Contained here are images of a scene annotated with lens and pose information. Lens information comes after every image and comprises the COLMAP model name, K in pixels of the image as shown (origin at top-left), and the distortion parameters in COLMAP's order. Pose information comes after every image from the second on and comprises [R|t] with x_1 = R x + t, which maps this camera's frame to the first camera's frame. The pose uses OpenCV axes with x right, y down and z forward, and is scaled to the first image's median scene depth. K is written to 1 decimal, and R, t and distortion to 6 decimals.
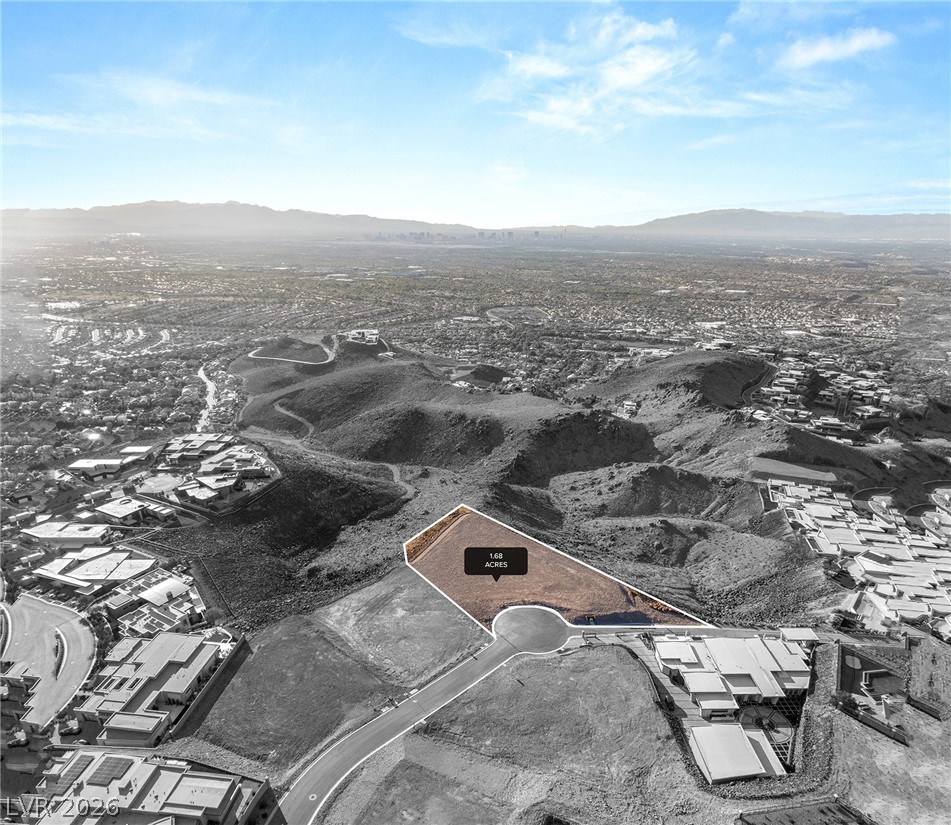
lens RADIAL K [[584.1, 0, 472.2], [0, 584.1, 505.5], [0, 0, 1]] dist [-0.024343, 0.001797]
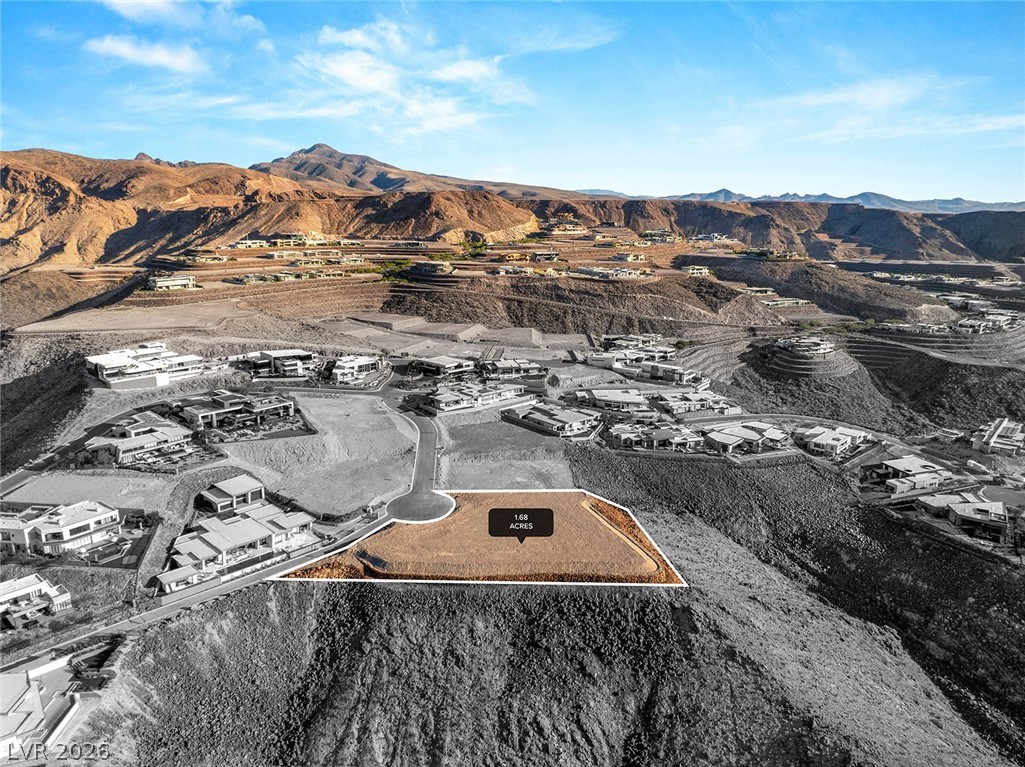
lens RADIAL K [[717.4, 0, 516.5], [0, 717.4, 382.0], [0, 0, 1]] dist [-0.035701, -0.000350]
pose [[-0.689234, 0.173329, -0.703501, 0.503587], [-0.311352, 0.805887, 0.503593, -0.407741], [0.654229, 0.566130, -0.501478, 0.941793]]
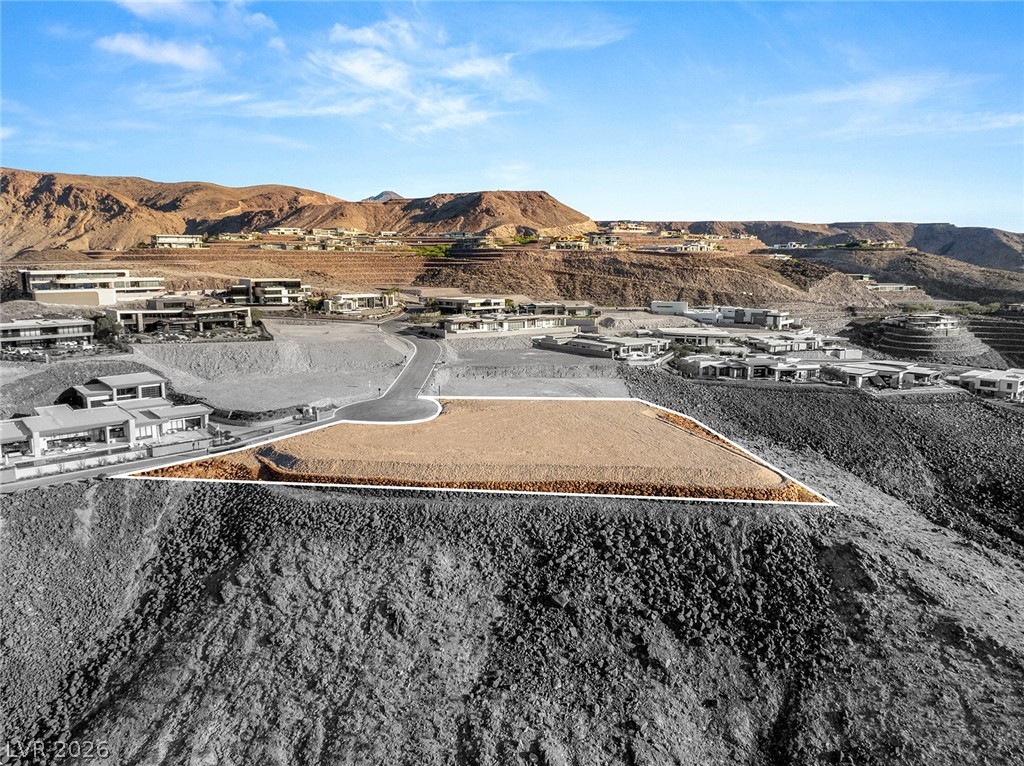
lens RADIAL K [[716.7, 0, 516.0], [0, 716.7, 381.5], [0, 0, 1]] dist [-0.035701, -0.000350]
pose [[-0.750387, 0.112898, -0.651286, 0.310555], [-0.282915, 0.835637, 0.470818, -0.155080], [0.597393, 0.537554, -0.595111, 0.900344]]
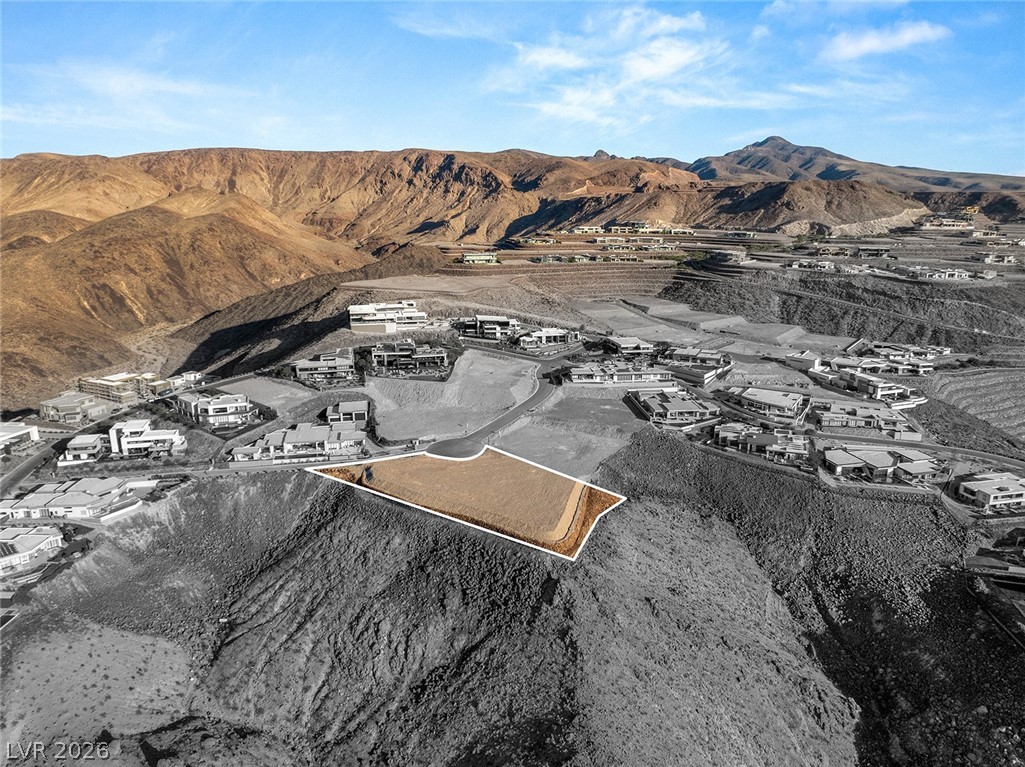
lens RADIAL K [[717.4, 0, 516.5], [0, 717.4, 382.0], [0, 0, 1]] dist [-0.035701, -0.000350]
pose [[-0.979678, 0.052062, -0.193703, 0.149449], [-0.083498, 0.772212, 0.629854, -0.504247], [0.182371, 0.633228, -0.752172, 1.187835]]
